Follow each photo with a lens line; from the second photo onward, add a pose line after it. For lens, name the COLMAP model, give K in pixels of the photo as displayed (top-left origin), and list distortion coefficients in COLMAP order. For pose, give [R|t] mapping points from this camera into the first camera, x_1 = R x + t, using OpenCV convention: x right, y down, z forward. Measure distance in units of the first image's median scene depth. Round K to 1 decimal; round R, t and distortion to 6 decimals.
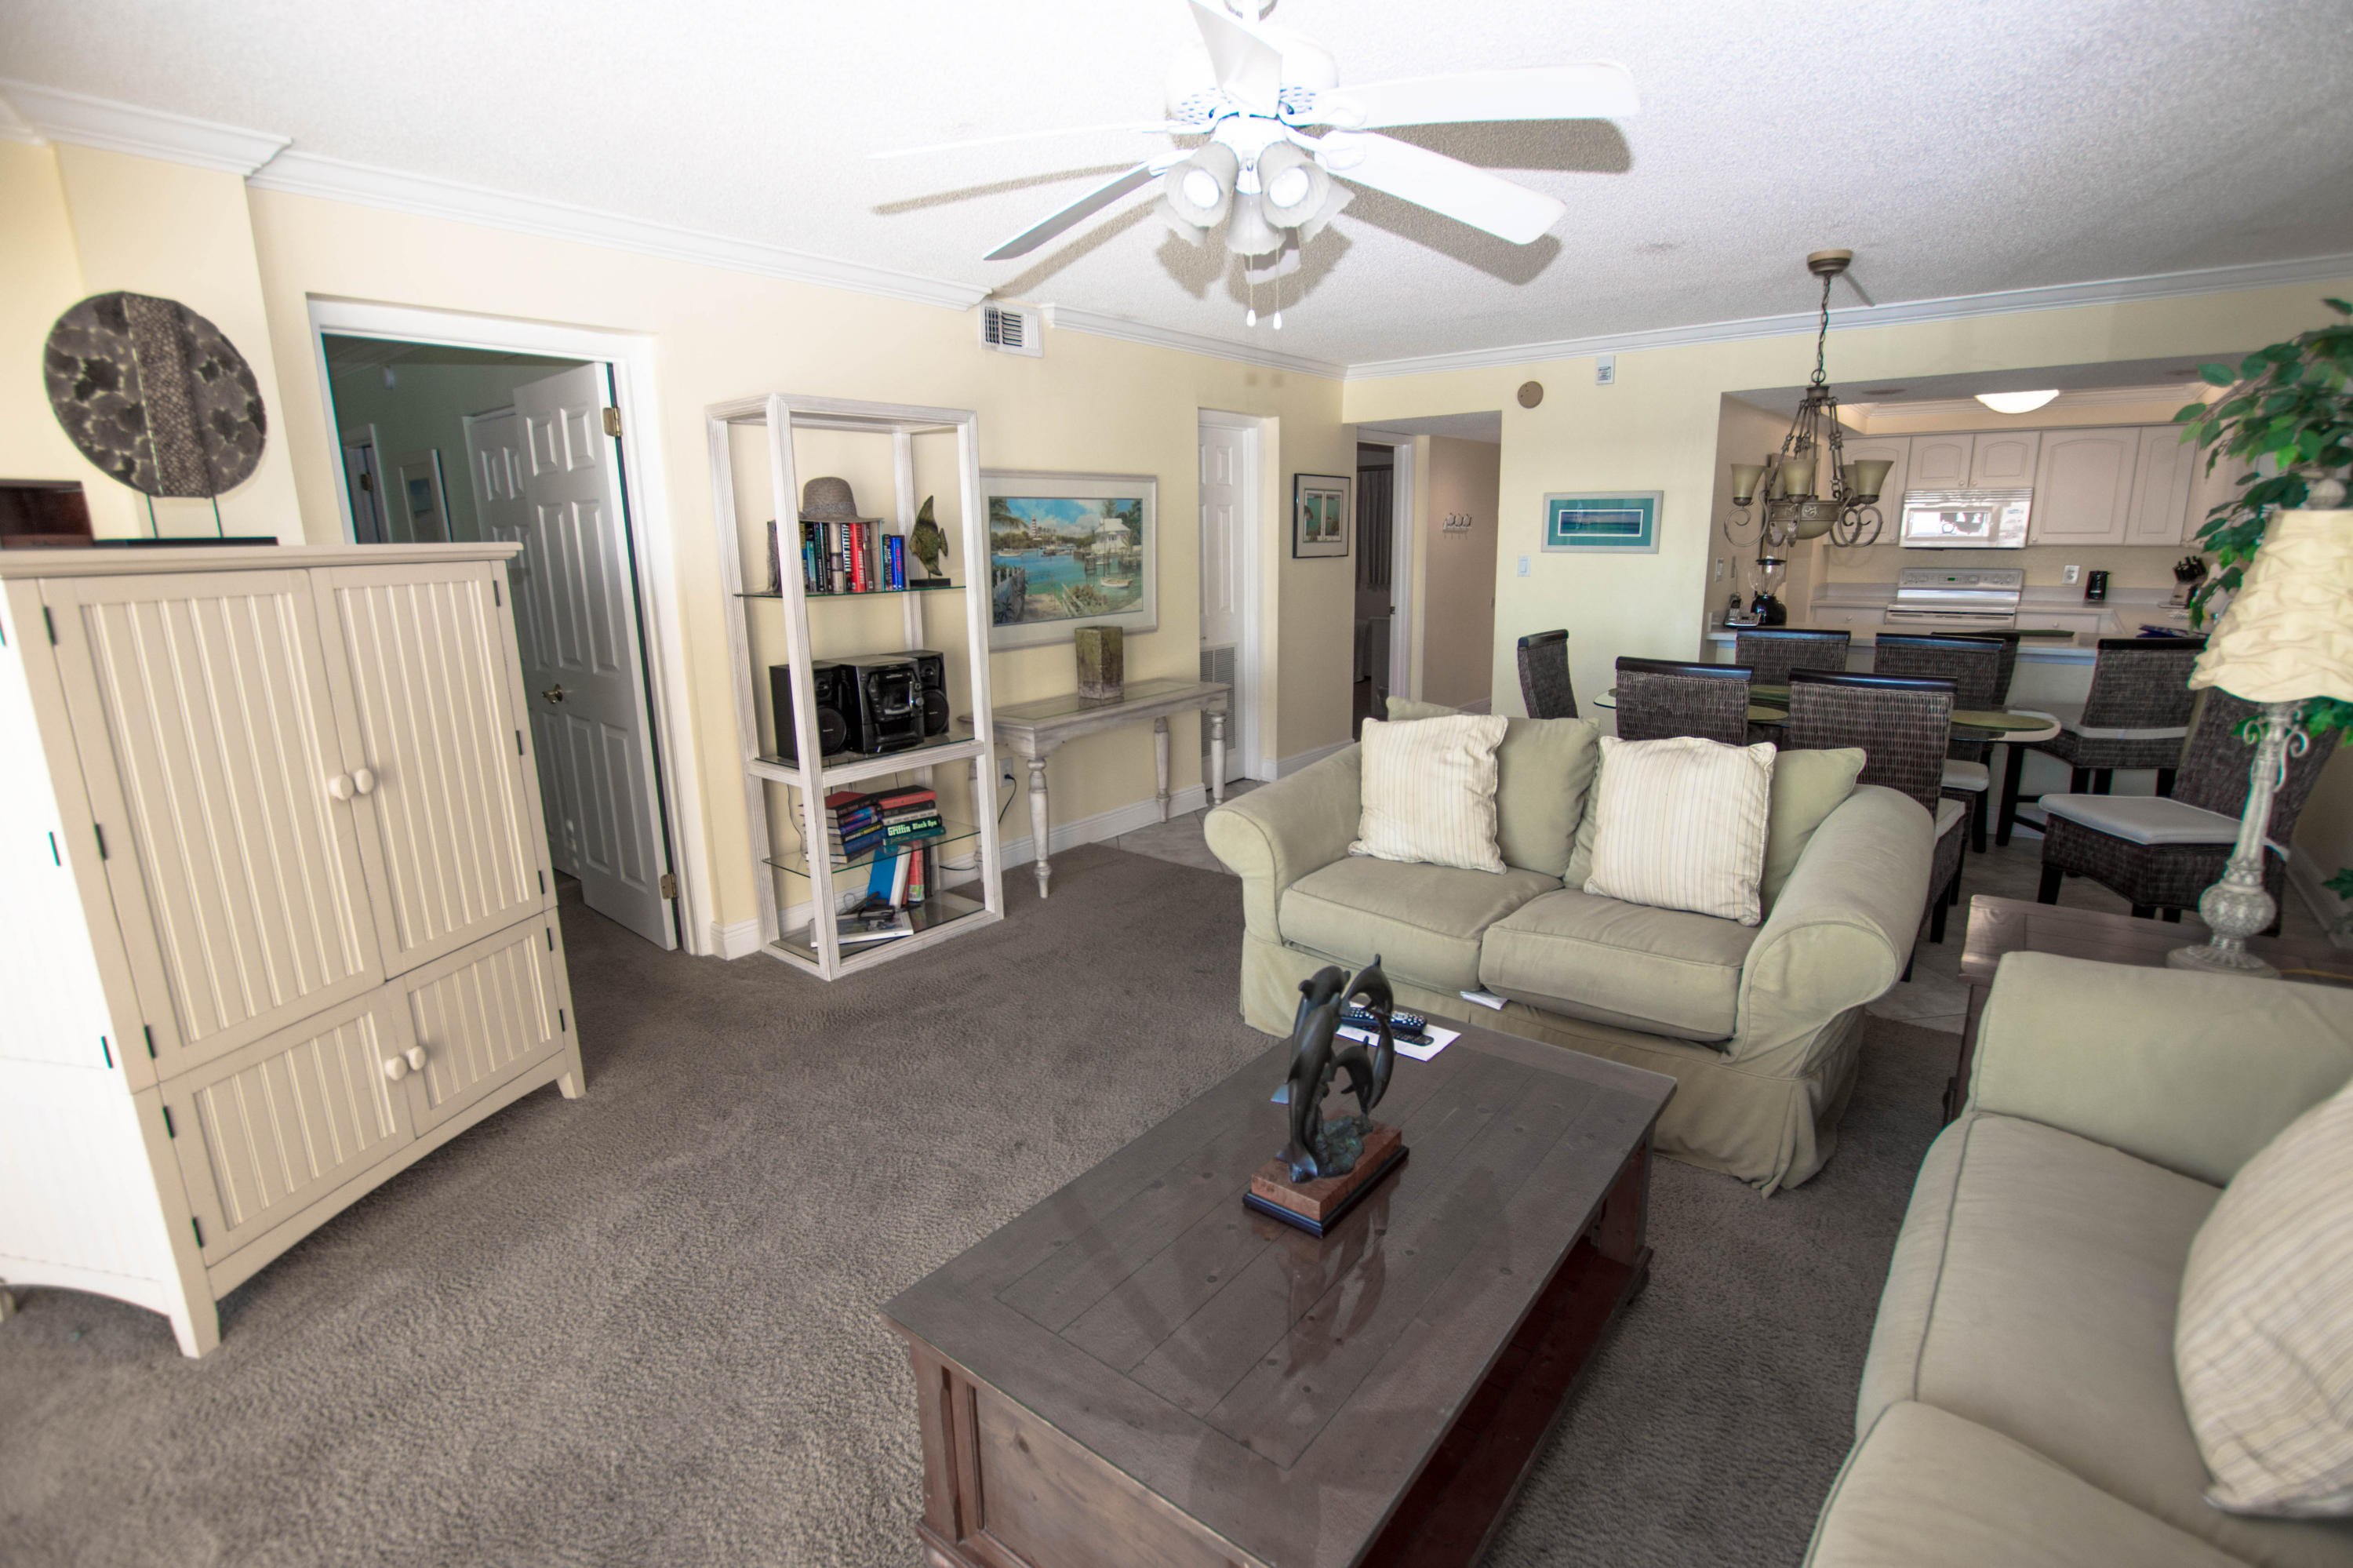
lens RADIAL K [[1090.6, 0, 1194.7], [0, 1090.6, 785.7], [0, 0, 1]] dist [-0.040942, 0.008380]
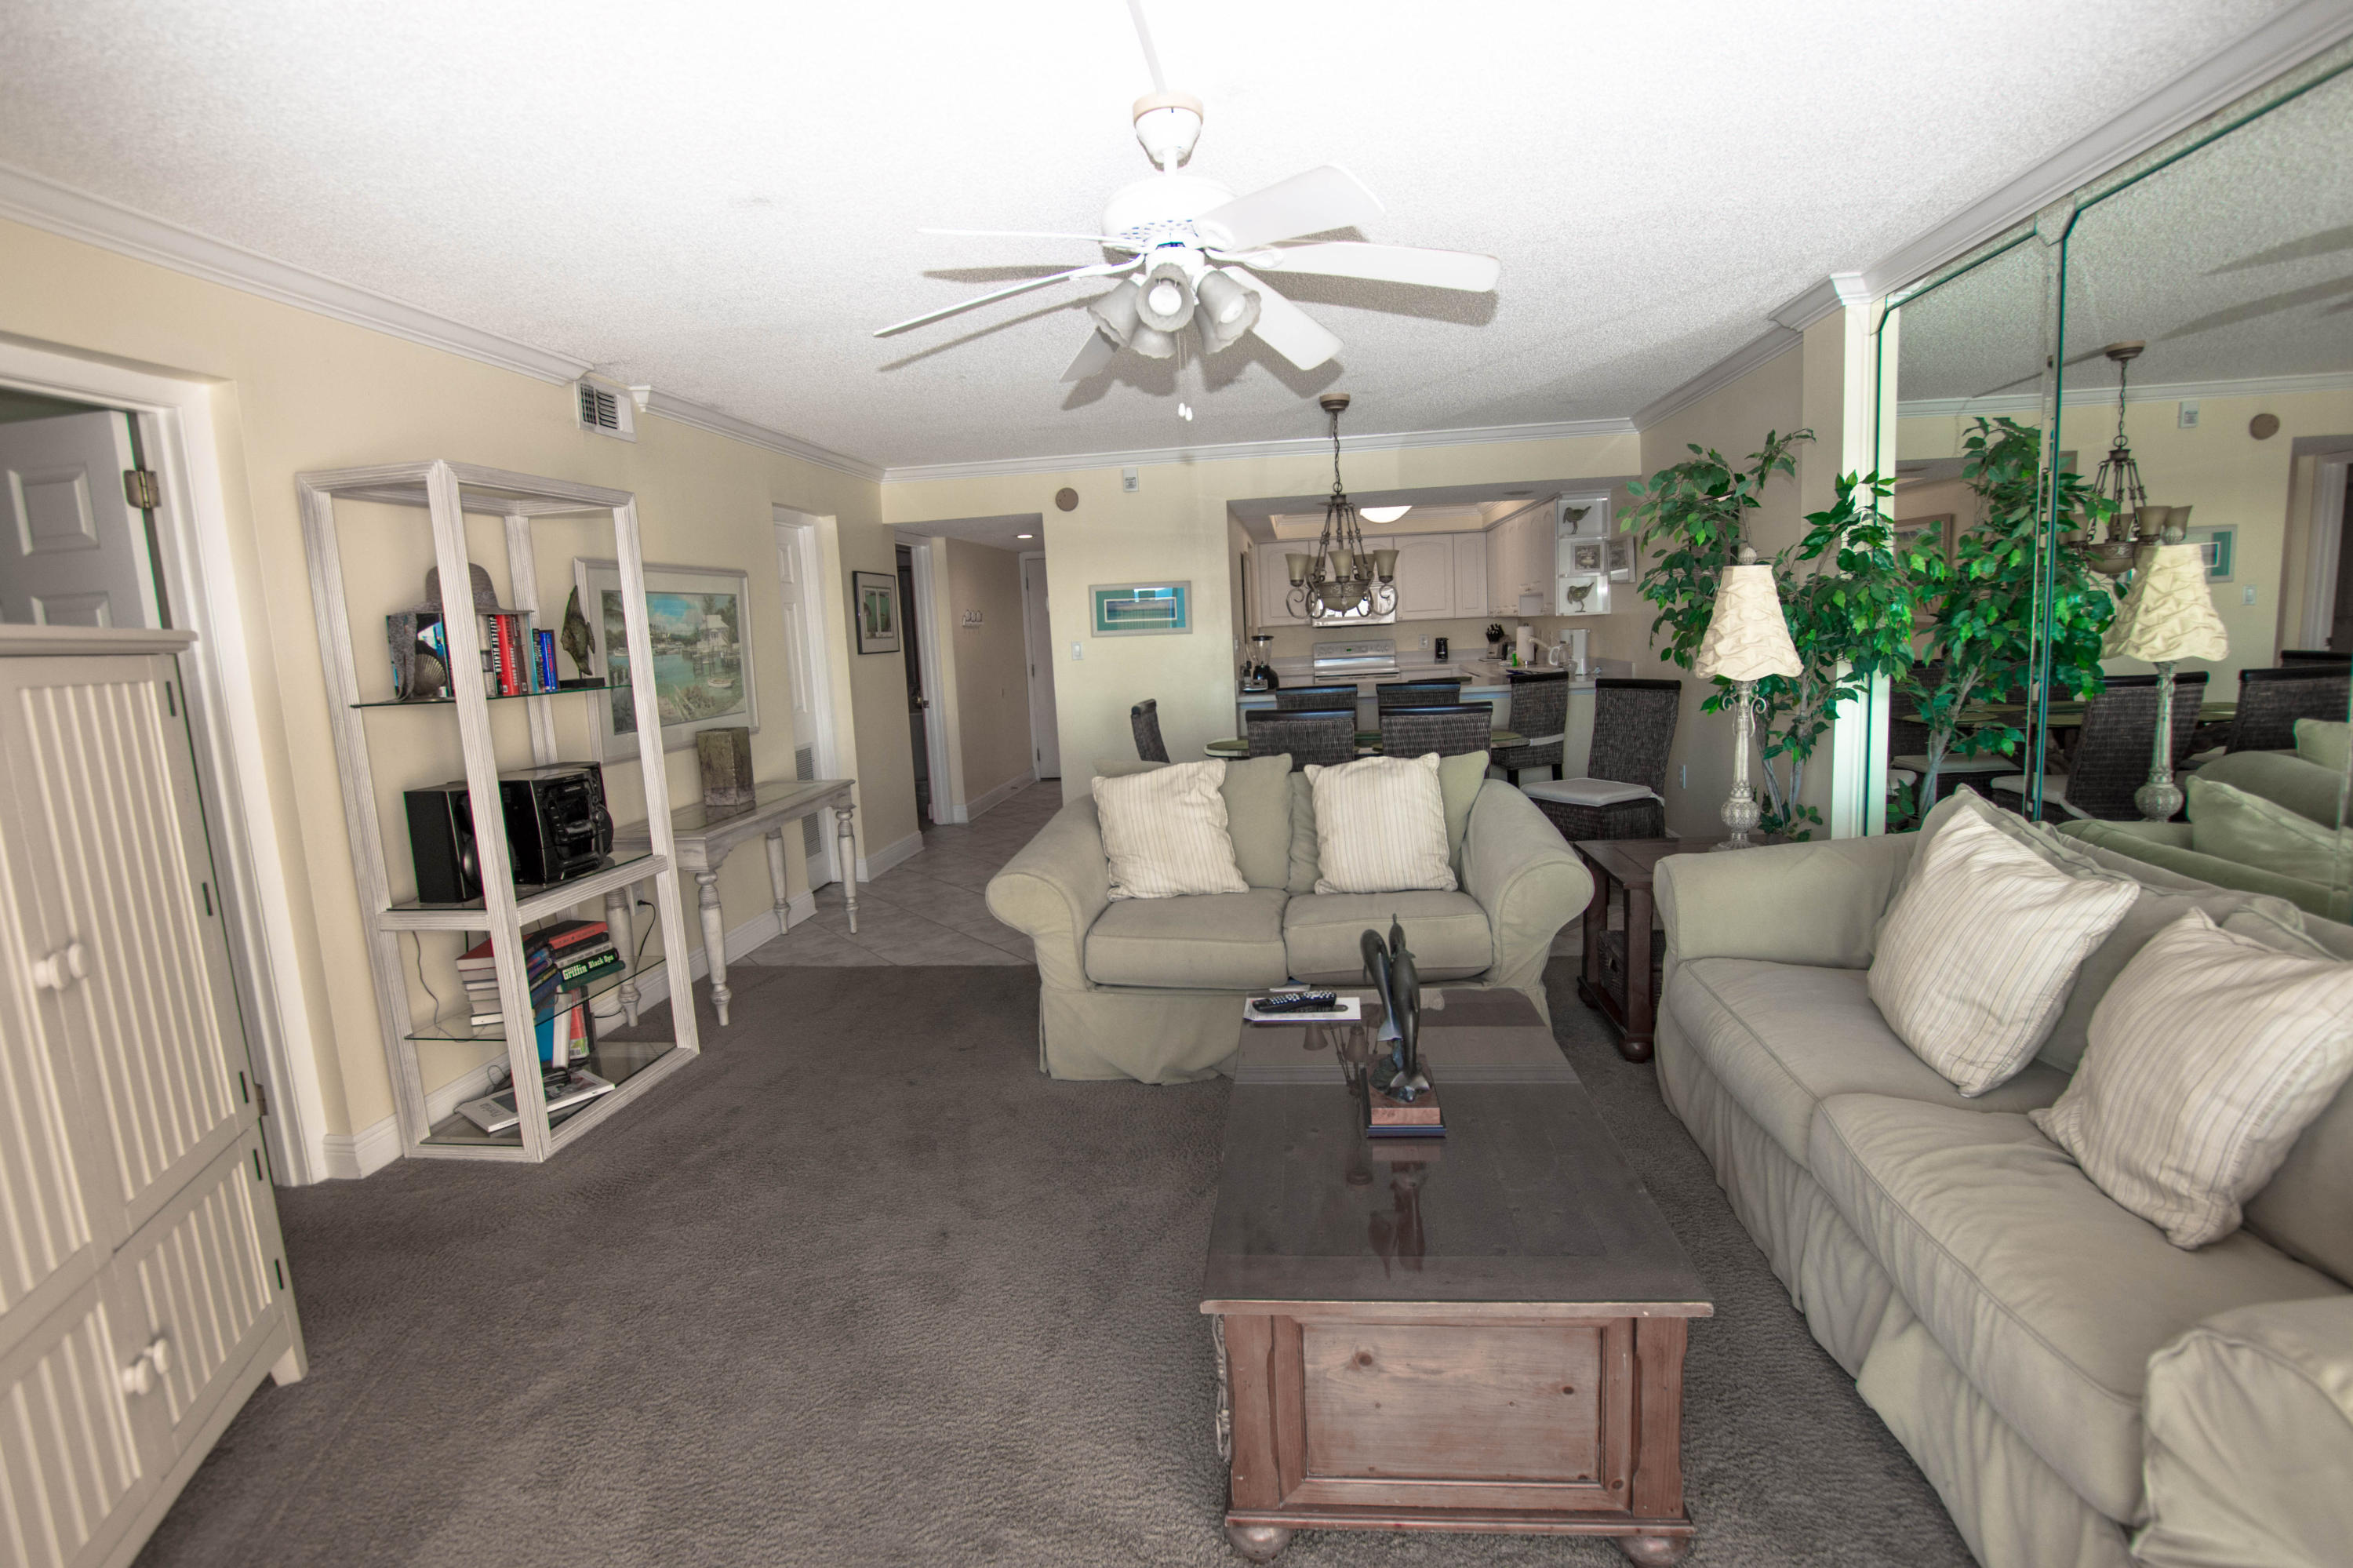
lens RADIAL K [[1090.6, 0, 1194.7], [0, 1090.6, 785.7], [0, 0, 1]] dist [-0.040942, 0.008380]
pose [[0.844255, -0.103811, 0.525791, -0.294032], [0.155503, 0.986306, -0.054954, 0.019342], [-0.512886, 0.128157, 0.848837, 0.020000]]
